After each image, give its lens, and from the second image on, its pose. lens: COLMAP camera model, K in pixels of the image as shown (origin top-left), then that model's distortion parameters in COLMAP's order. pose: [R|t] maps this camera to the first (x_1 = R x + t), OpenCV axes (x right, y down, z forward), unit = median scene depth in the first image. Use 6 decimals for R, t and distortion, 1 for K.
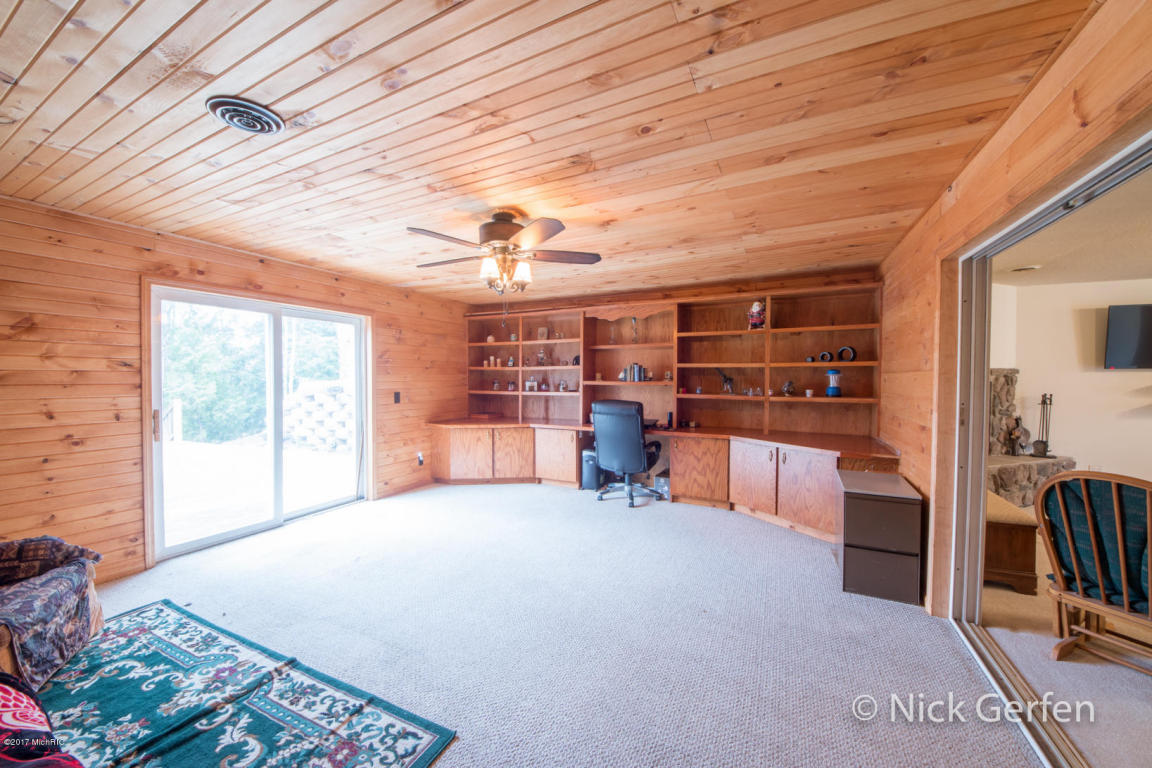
lens RADIAL K [[431.5, 0, 570.4], [0, 431.5, 386.3], [0, 0, 1]] dist [0.020425, -0.000126]
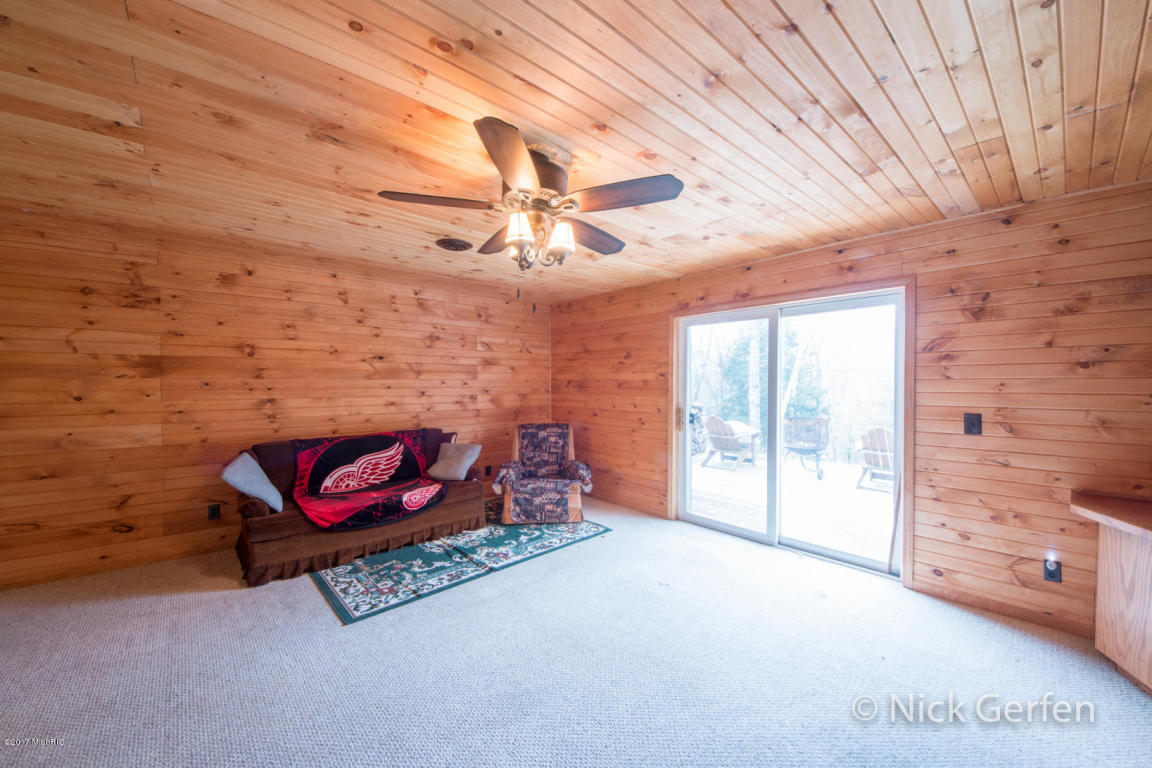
lens RADIAL K [[431.5, 0, 570.4], [0, 431.5, 386.3], [0, 0, 1]] dist [0.020425, -0.000126]
pose [[-0.364183, 0.006152, -0.931307, 0.657002], [-0.021549, 0.999655, 0.015030, -0.039735], [0.931078, 0.025542, -0.363925, 1.756947]]
